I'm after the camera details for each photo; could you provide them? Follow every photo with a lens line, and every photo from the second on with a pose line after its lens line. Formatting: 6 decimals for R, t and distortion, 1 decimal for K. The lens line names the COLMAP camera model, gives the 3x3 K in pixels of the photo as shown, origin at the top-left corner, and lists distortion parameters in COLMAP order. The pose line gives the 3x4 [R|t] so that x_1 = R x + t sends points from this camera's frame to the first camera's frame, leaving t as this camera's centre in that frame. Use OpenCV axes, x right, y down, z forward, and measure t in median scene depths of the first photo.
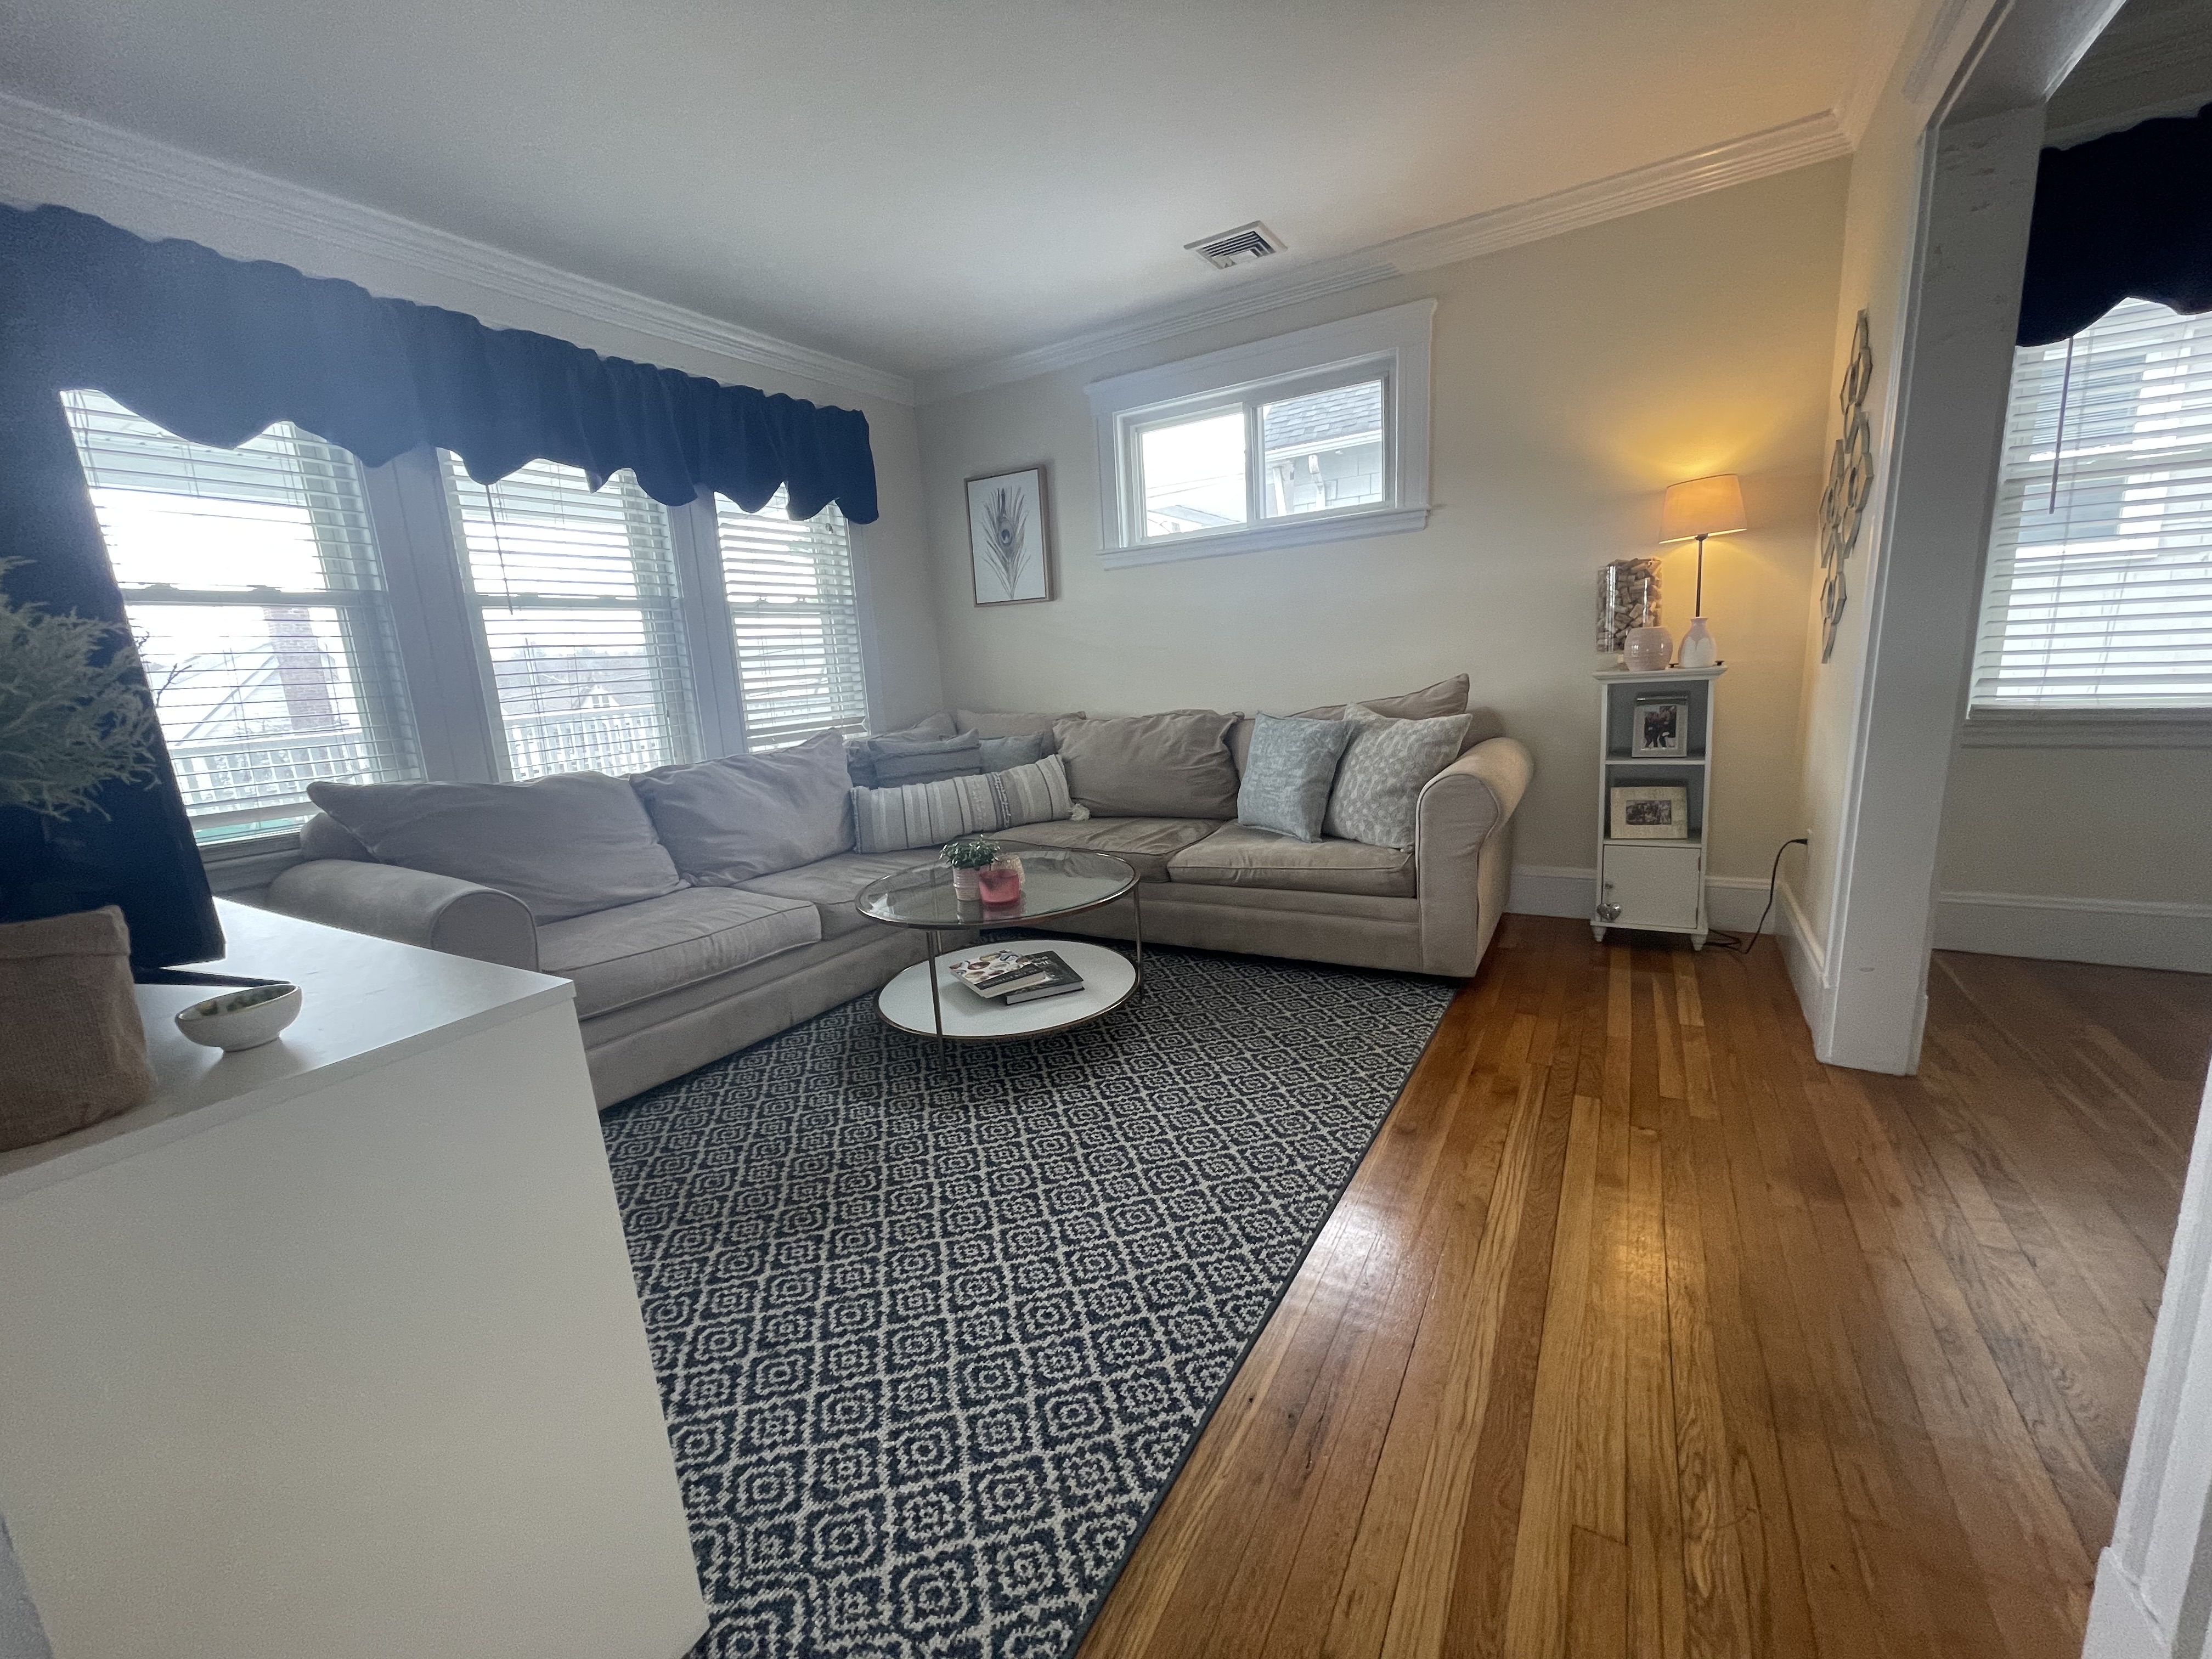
lens RADIAL K [[883.3, 0, 1096.9], [0, 883.3, 831.6], [0, 0, 1]] dist [-0.007577, 0.001408]
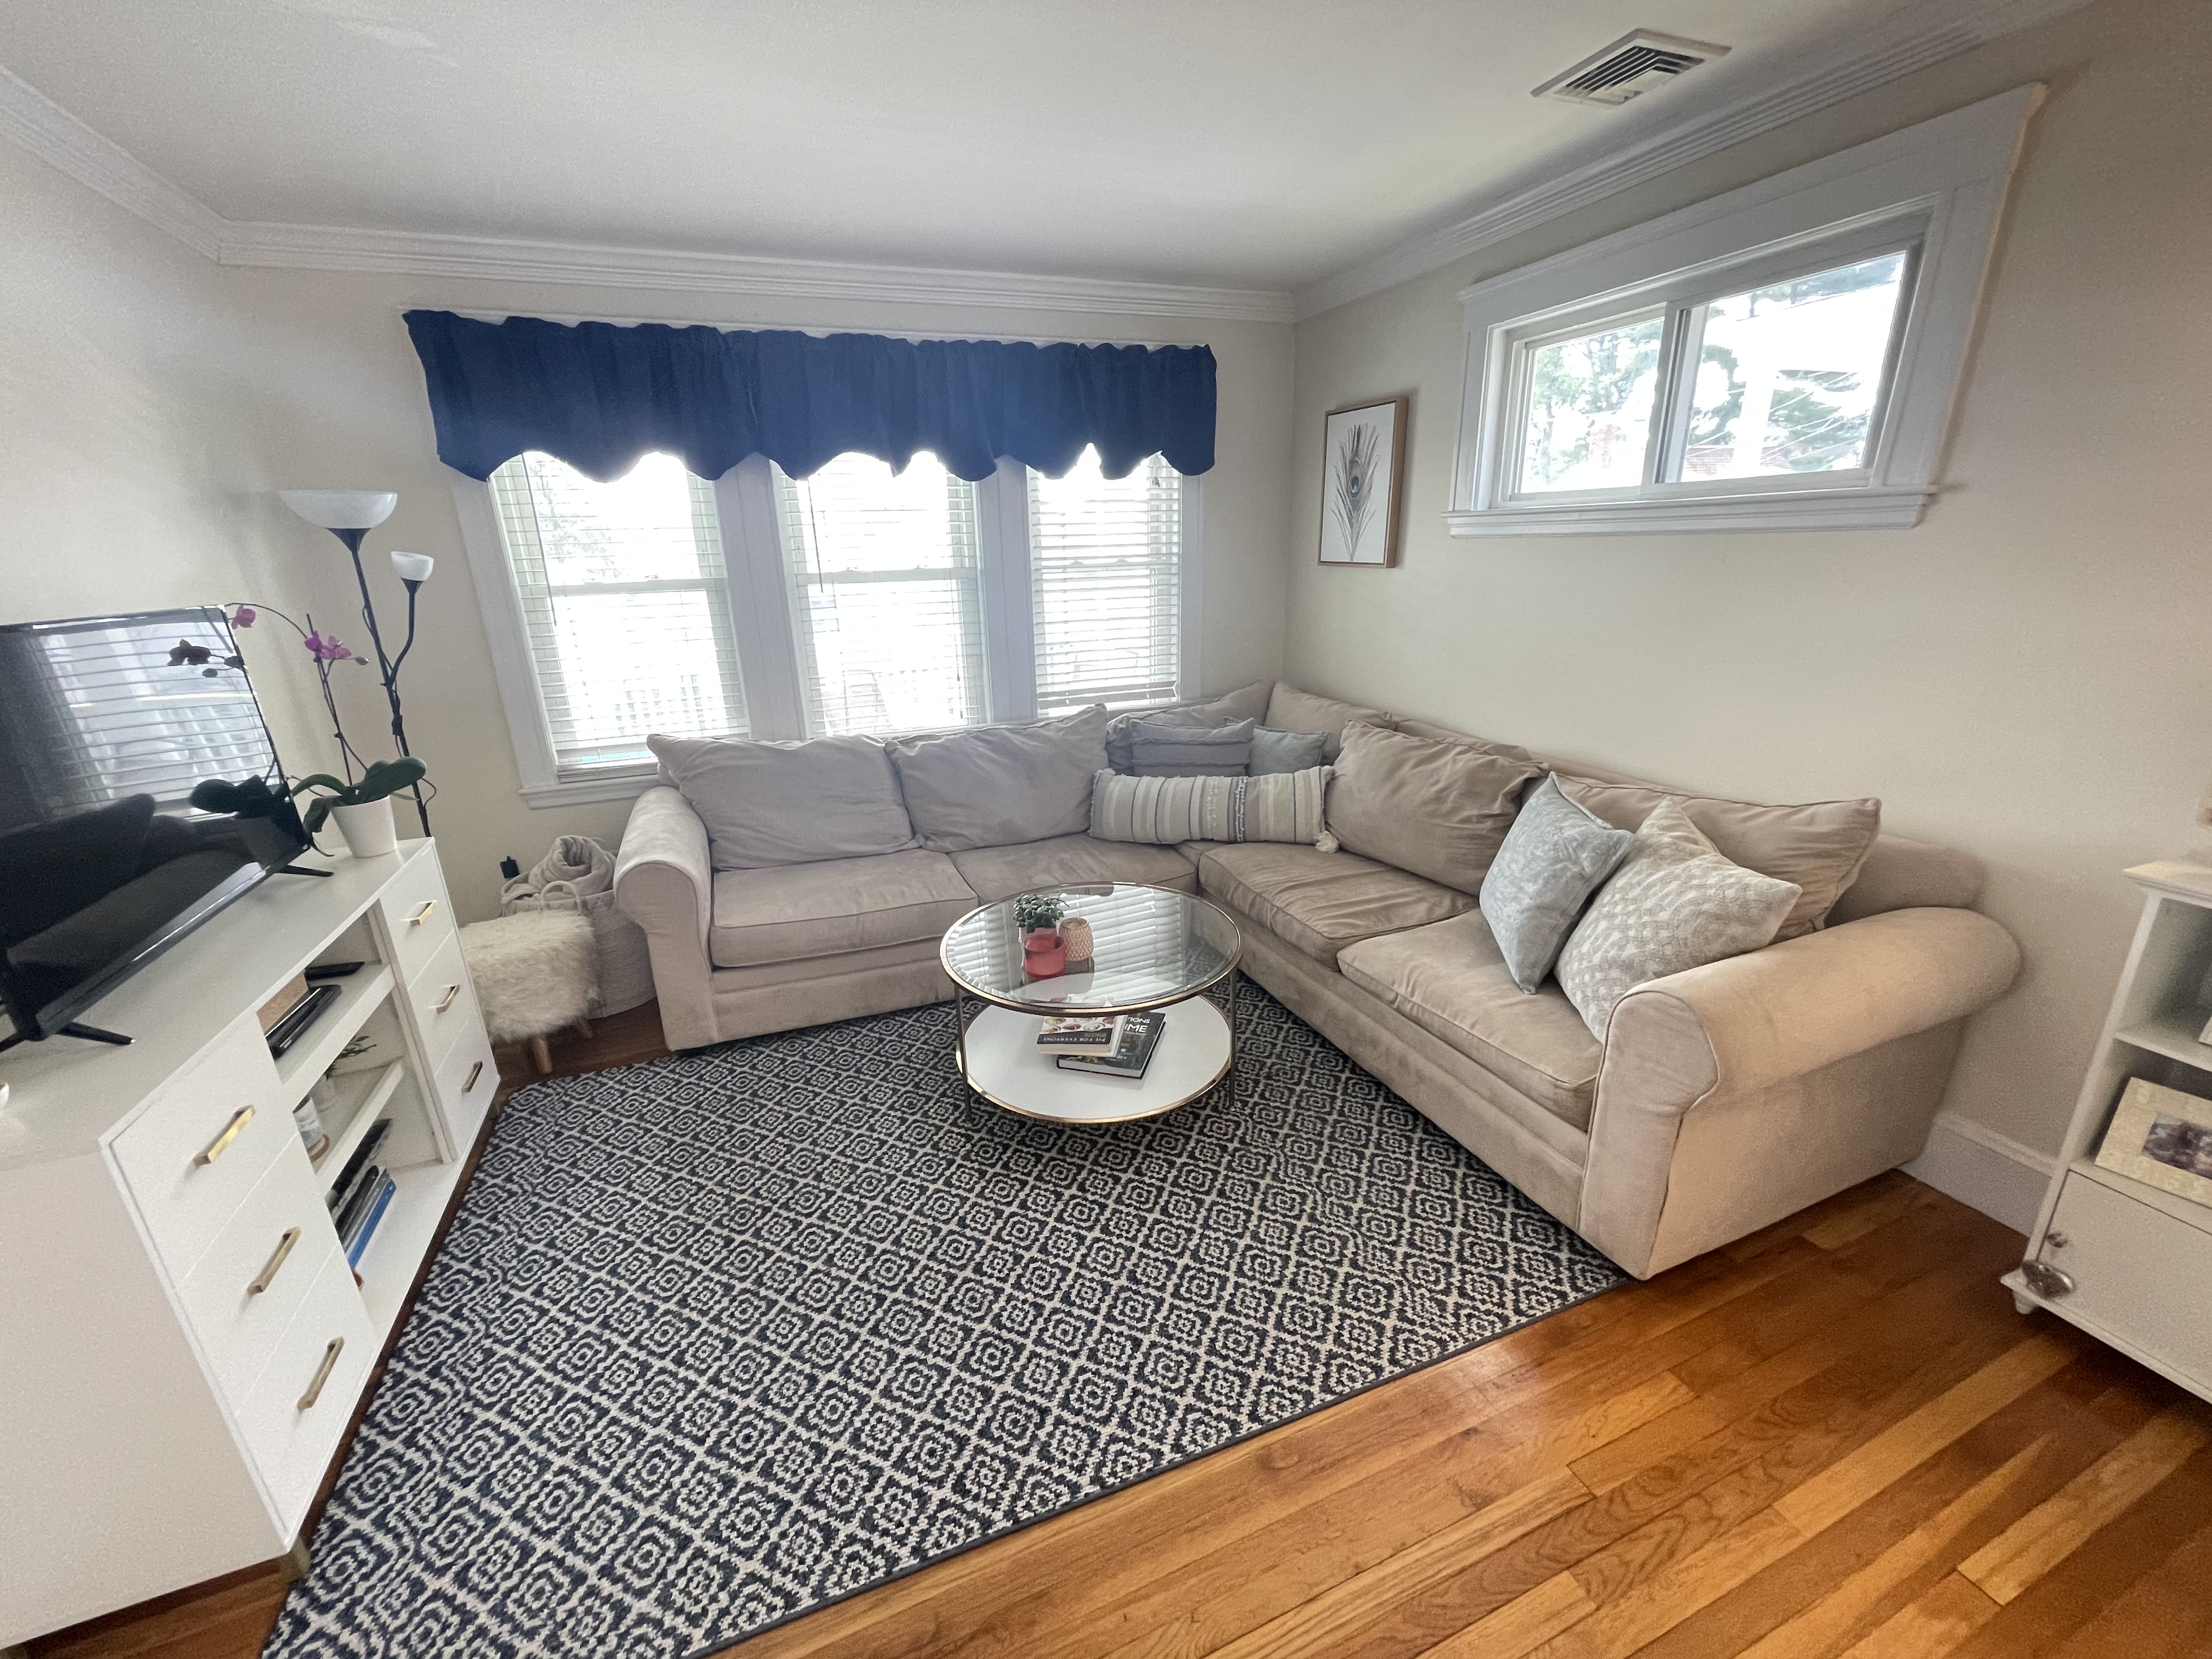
lens RADIAL K [[883.3, 0, 1107.1], [0, 883.3, 835.1], [0, 0, 1]] dist [-0.007577, 0.001408]
pose [[0.799465, 0.229118, -0.555303, 0.323642], [-0.137656, 0.969682, 0.201908, -0.195319], [0.584728, -0.084978, 0.806766, 0.212383]]
